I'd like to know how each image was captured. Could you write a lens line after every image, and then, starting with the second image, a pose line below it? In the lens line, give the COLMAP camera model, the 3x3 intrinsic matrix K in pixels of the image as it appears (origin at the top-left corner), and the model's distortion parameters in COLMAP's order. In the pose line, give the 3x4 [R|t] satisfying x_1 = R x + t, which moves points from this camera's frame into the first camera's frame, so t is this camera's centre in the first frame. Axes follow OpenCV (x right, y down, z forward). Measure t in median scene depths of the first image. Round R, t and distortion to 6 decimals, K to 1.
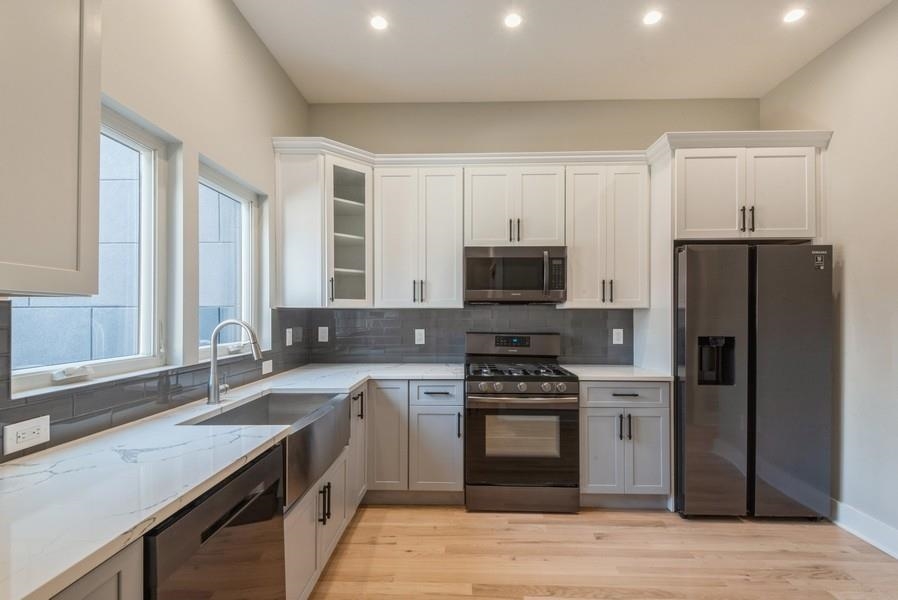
lens RADIAL K [[408.6, 0, 449.4], [0, 408.6, 313.9], [0, 0, 1]] dist [-0.000674, -0.000026]
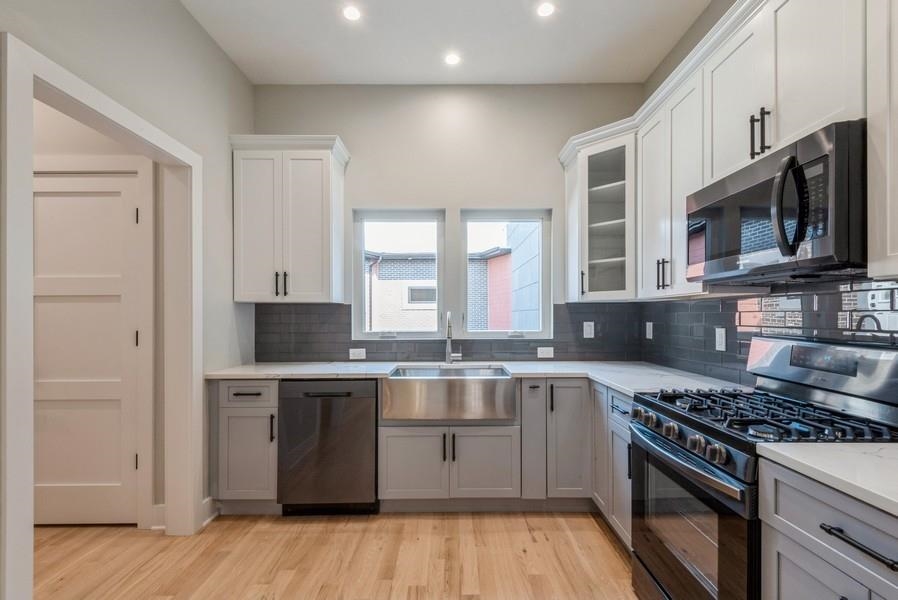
lens RADIAL K [[410.1, 0, 449.7], [0, 410.1, 314.8], [0, 0, 1]] dist [0.037086, 0.000067]
pose [[0.029101, -0.001442, -0.999575, 0.761453], [0.003993, 0.999991, -0.001326, 0.019372], [0.999569, -0.003953, 0.029106, 0.688232]]
